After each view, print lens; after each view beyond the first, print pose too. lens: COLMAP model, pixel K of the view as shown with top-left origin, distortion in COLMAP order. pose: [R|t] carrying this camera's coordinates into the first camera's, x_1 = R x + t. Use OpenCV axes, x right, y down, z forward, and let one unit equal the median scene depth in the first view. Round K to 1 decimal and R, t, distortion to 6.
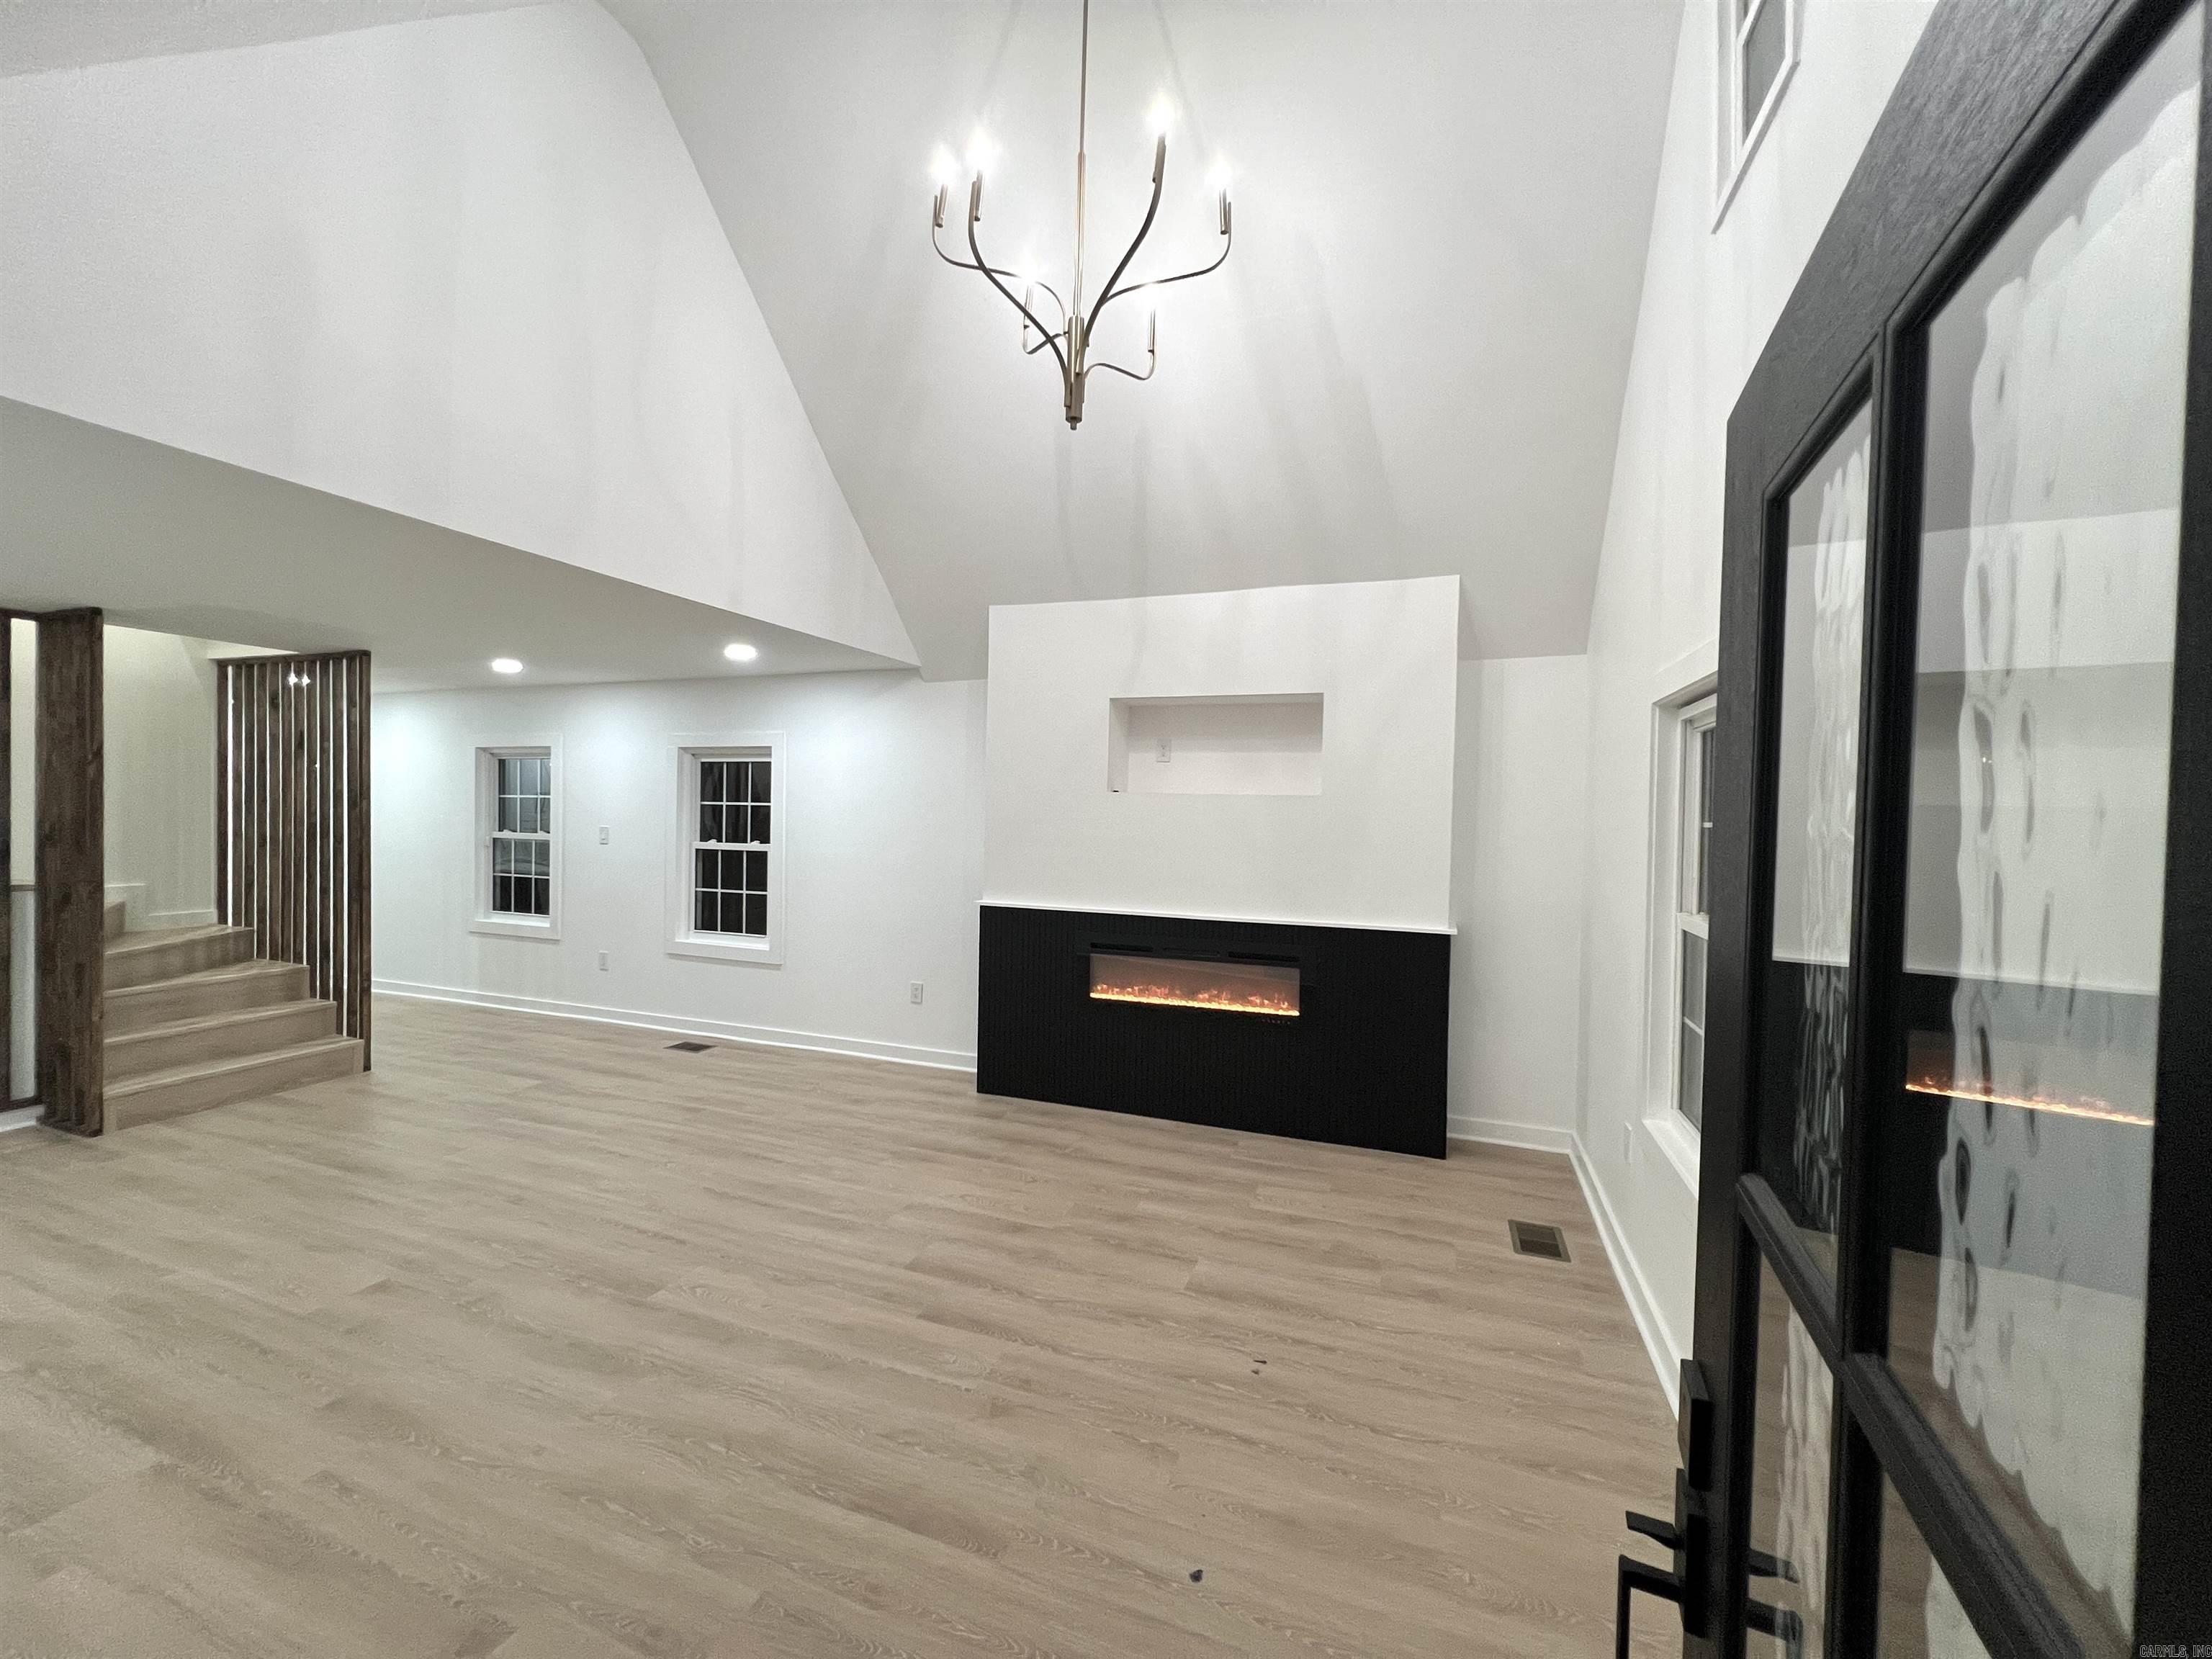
lens RADIAL K [[879.6, 0, 1102.8], [0, 879.6, 824.1], [0, 0, 1]] dist [-0.000307, 0.000042]
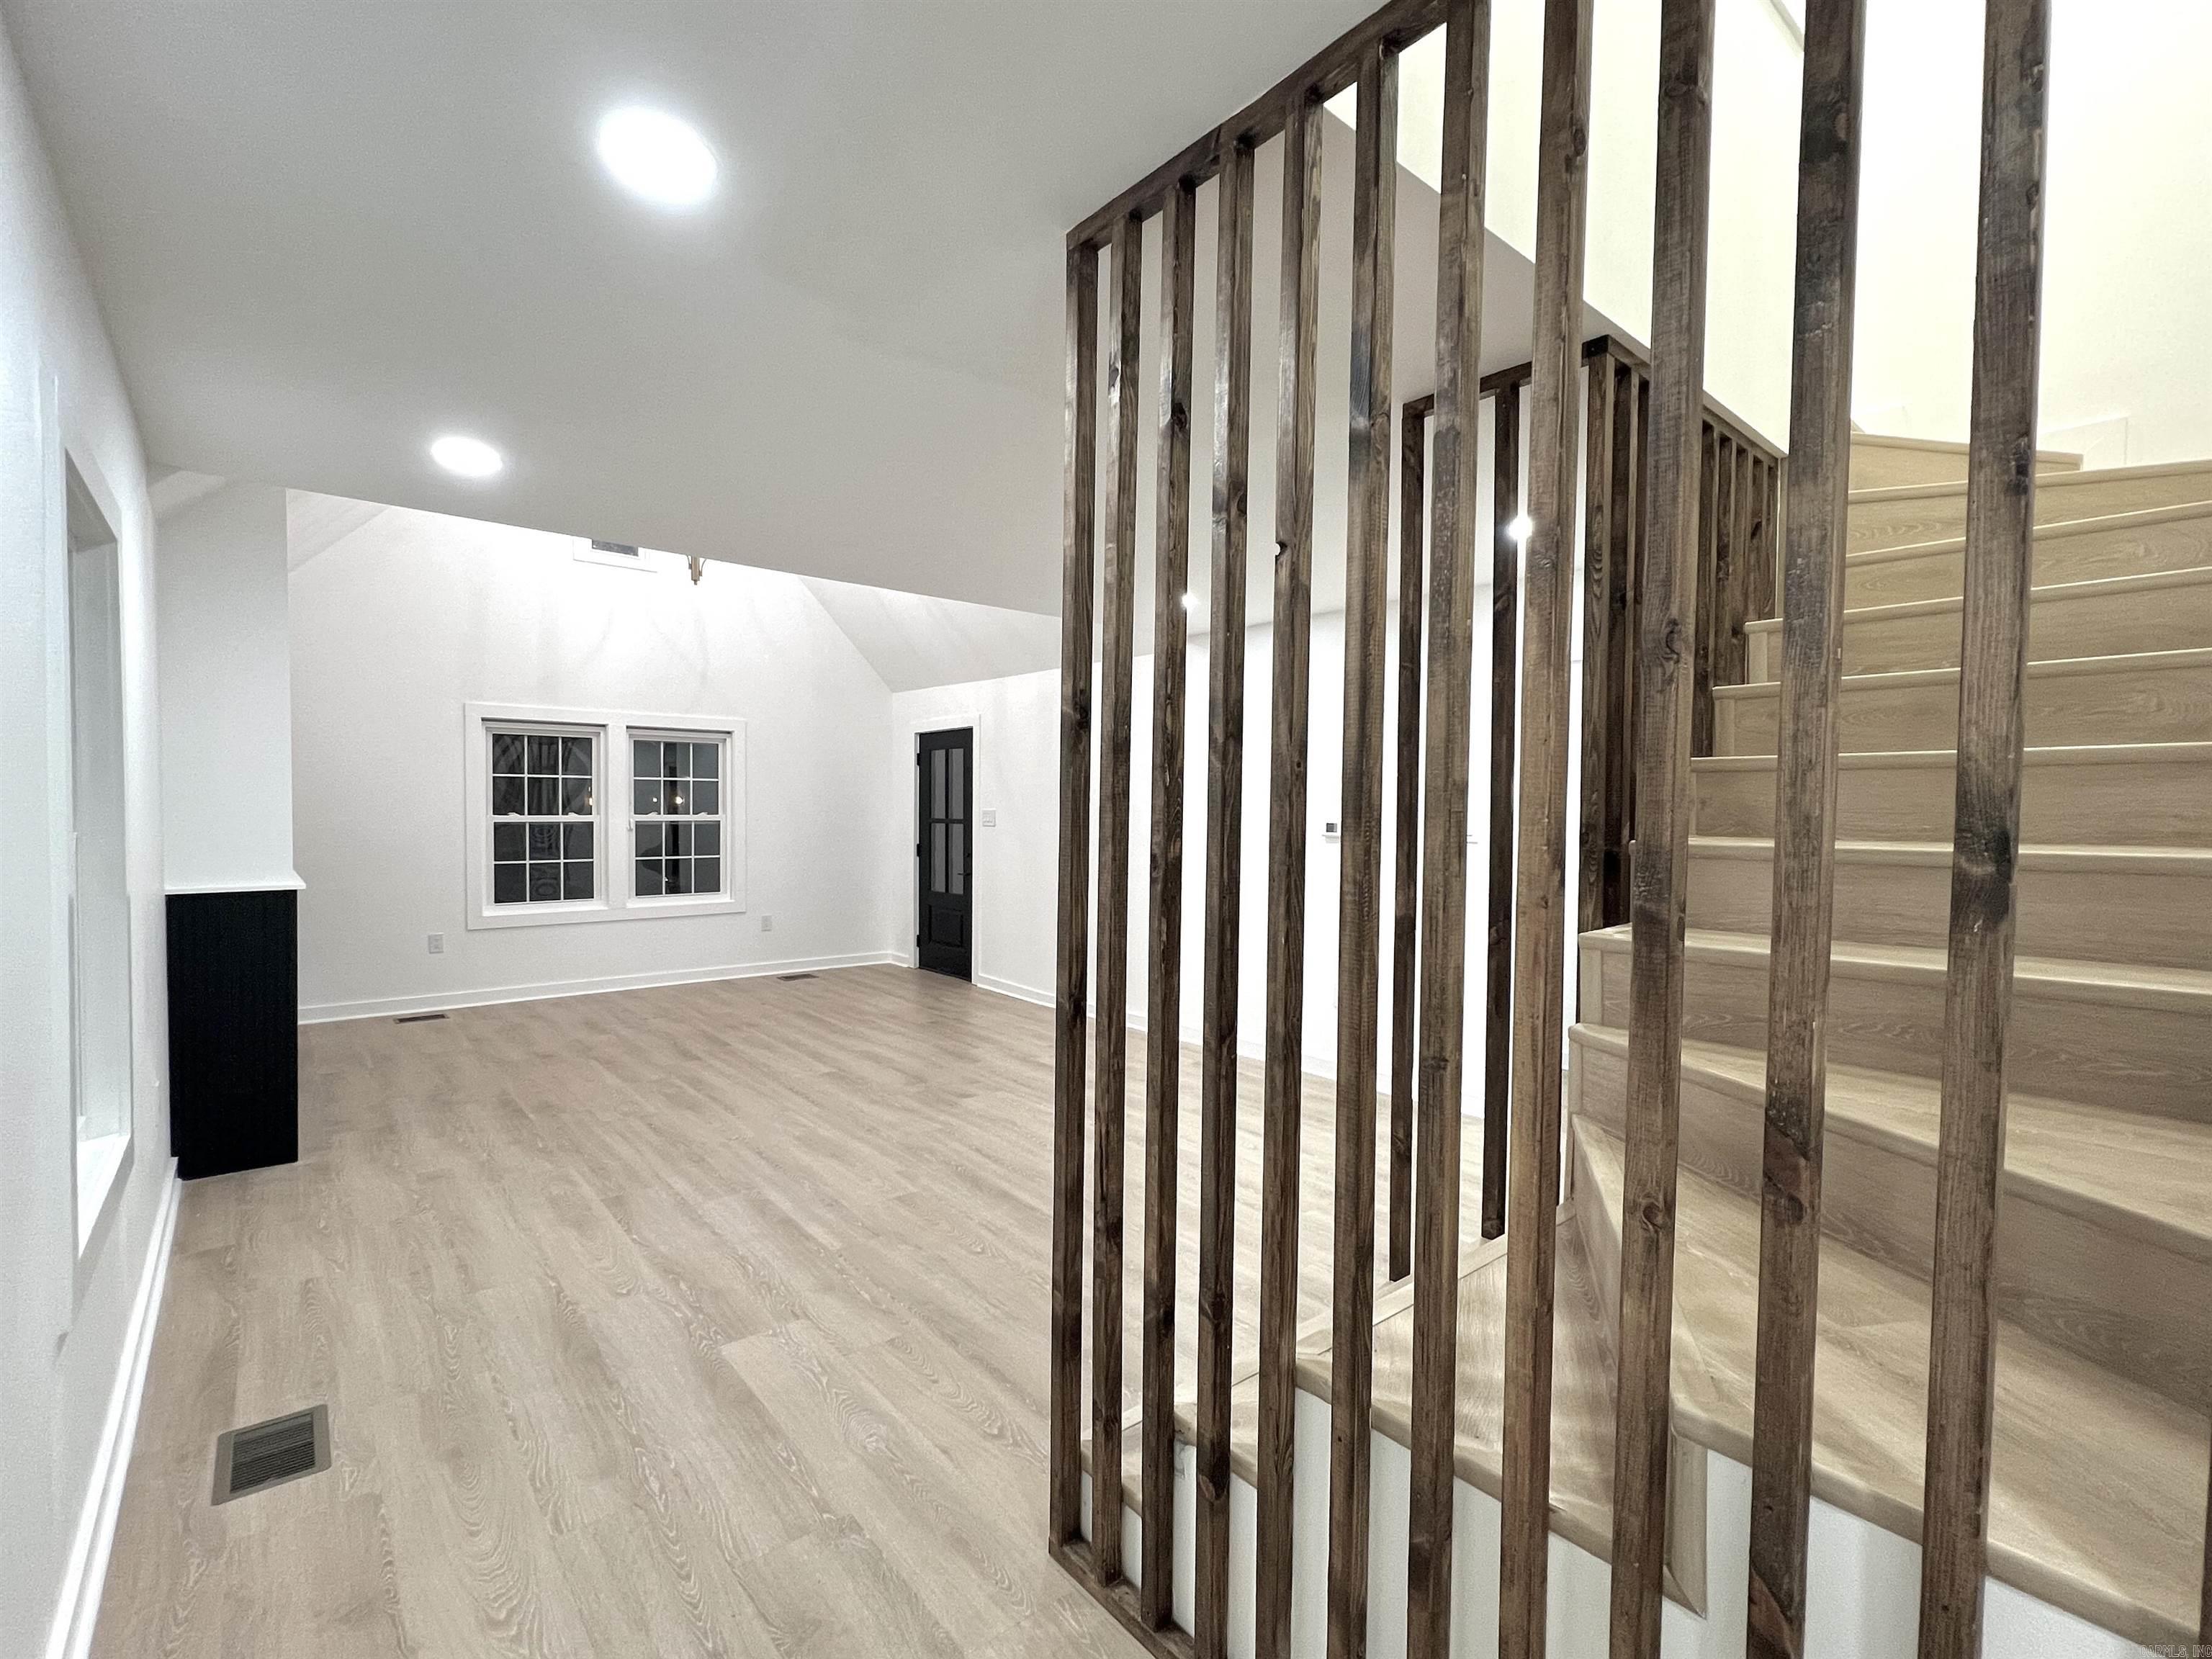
lens RADIAL K [[998.1, 0, 1101.1], [0, 998.1, 834.6], [0, 0, 1]] dist [-0.001125, -0.000127]
pose [[-0.869952, -0.040606, 0.491462, -1.123833], [-0.018519, 0.998591, 0.049726, -0.001146], [-0.492789, 0.034158, -0.869478, 1.434872]]
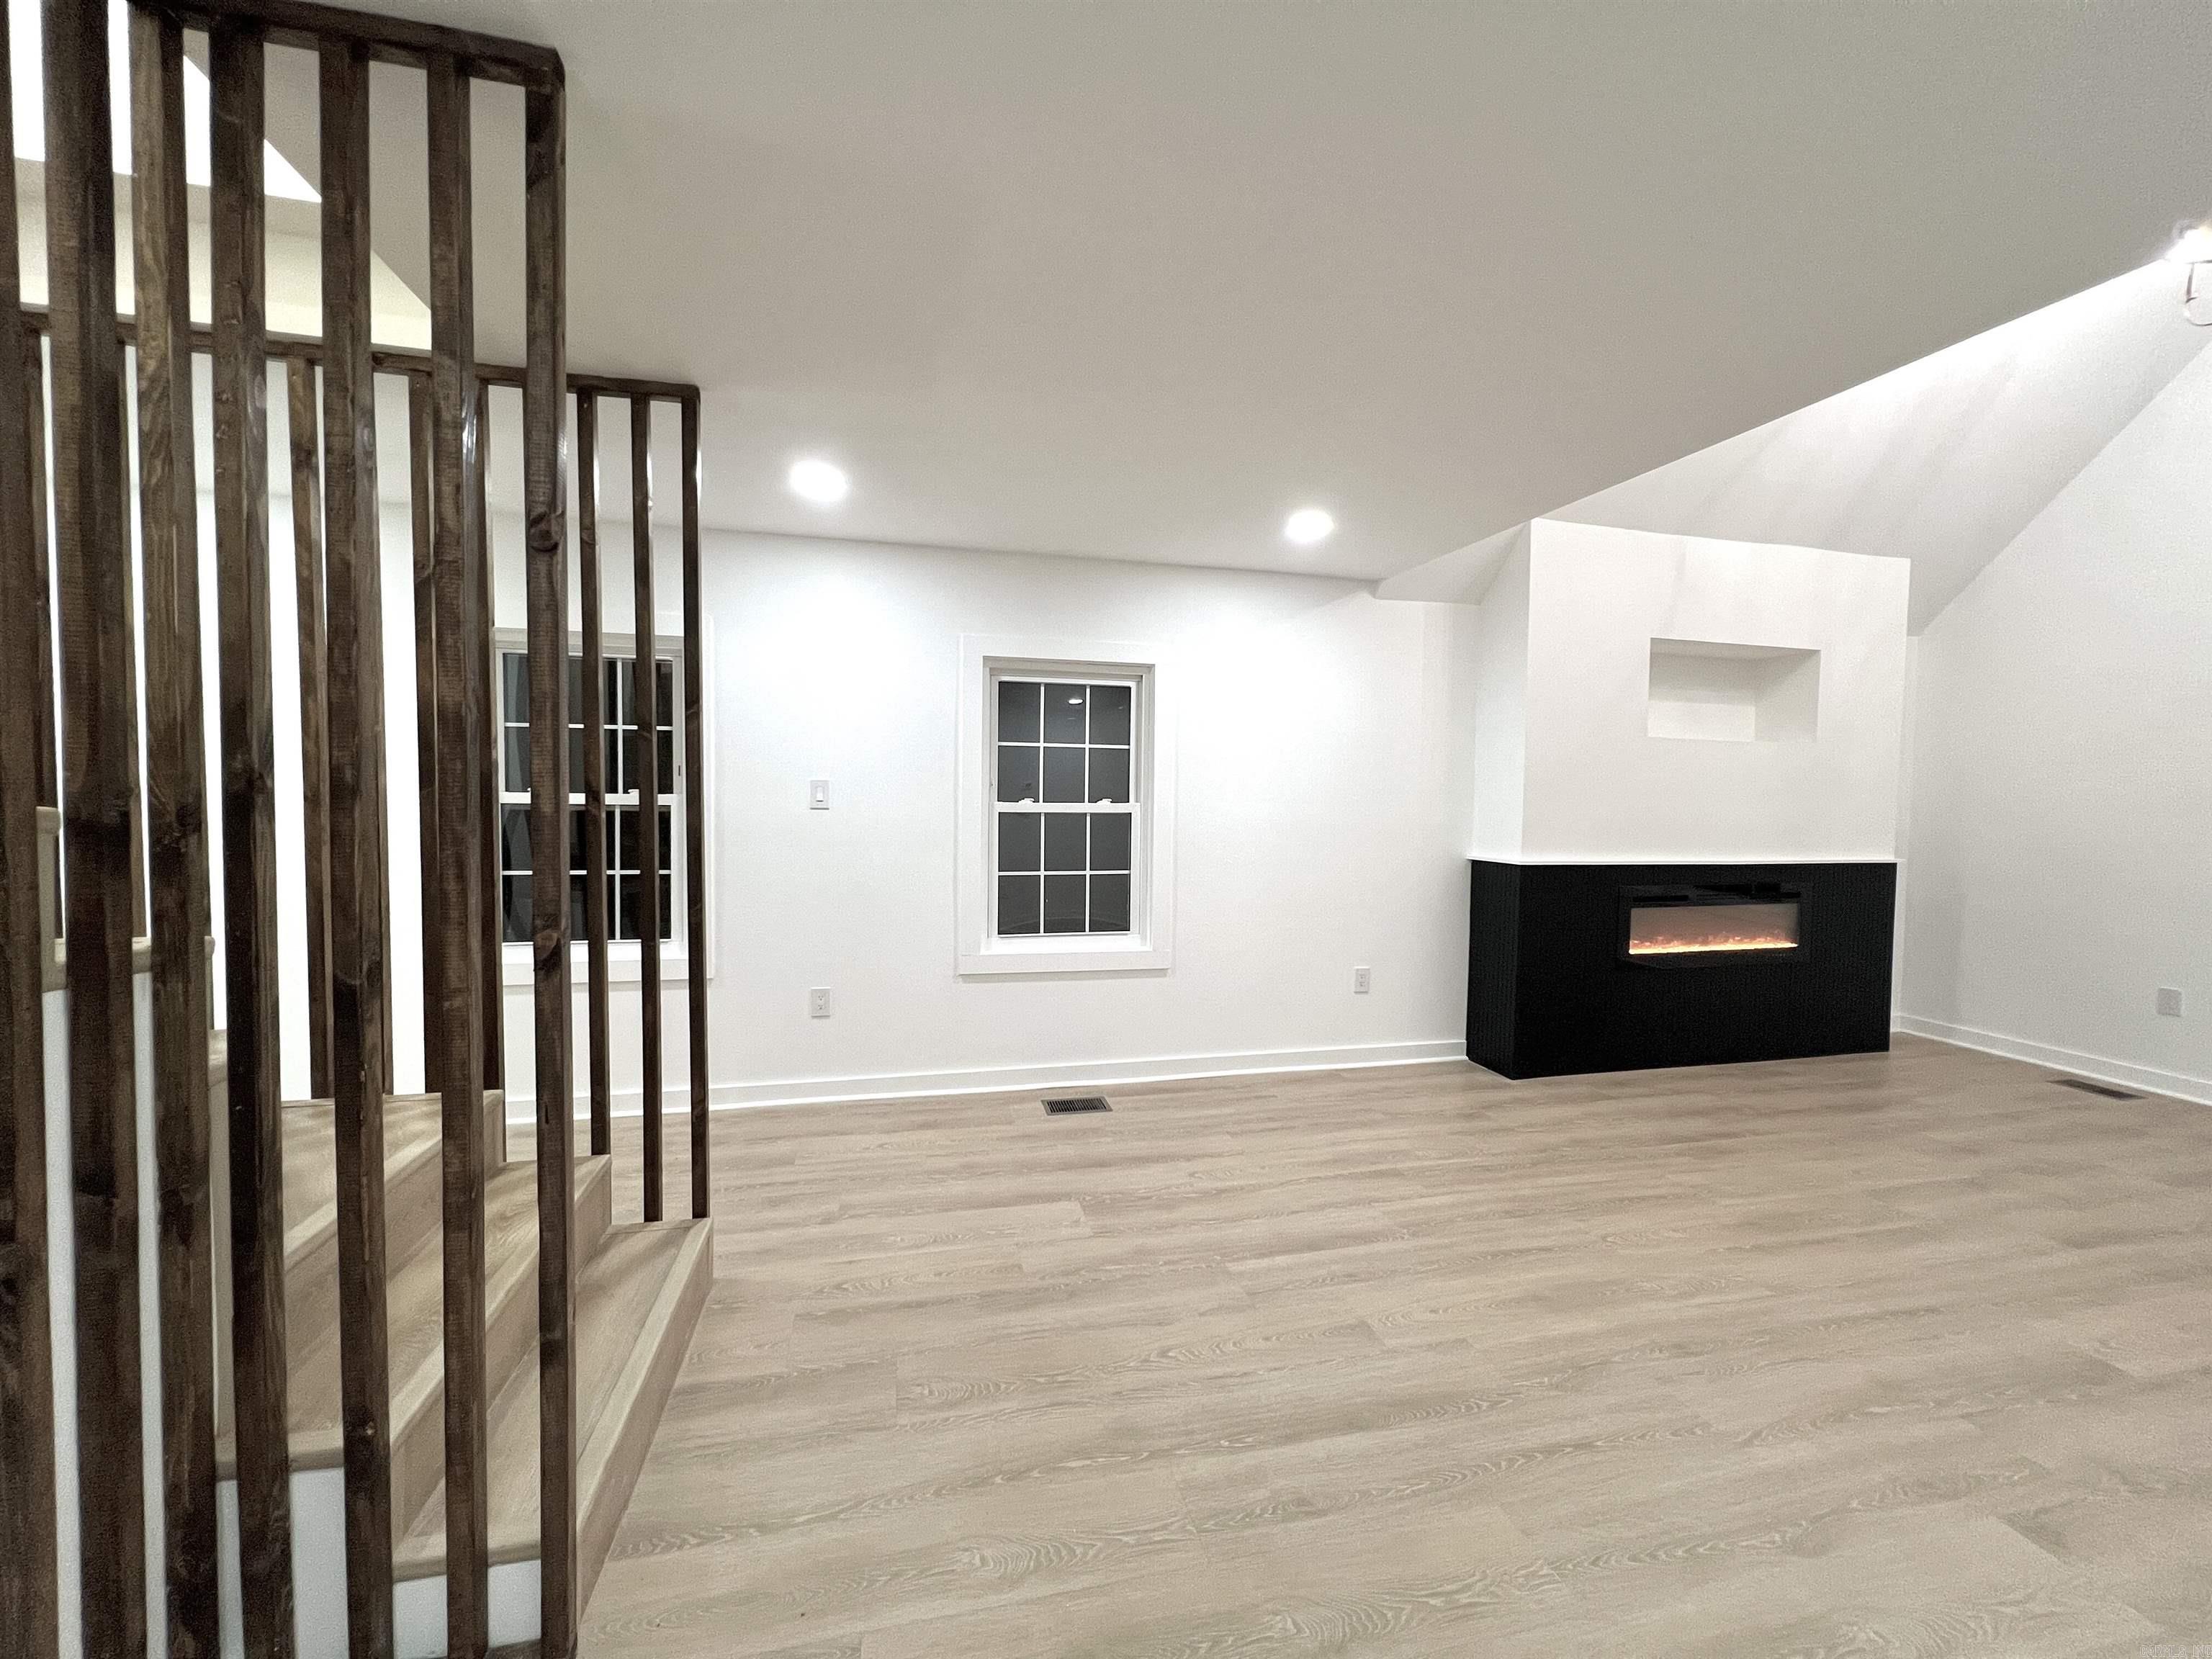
lens RADIAL K [[879.6, 0, 1104.8], [0, 879.6, 835.6], [0, 0, 1]] dist [-0.000307, 0.000042]
pose [[0.829605, -0.034720, 0.557270, -1.008397], [0.010051, 0.998832, 0.047269, 0.019372], [-0.558260, -0.033613, 0.828985, 0.539203]]
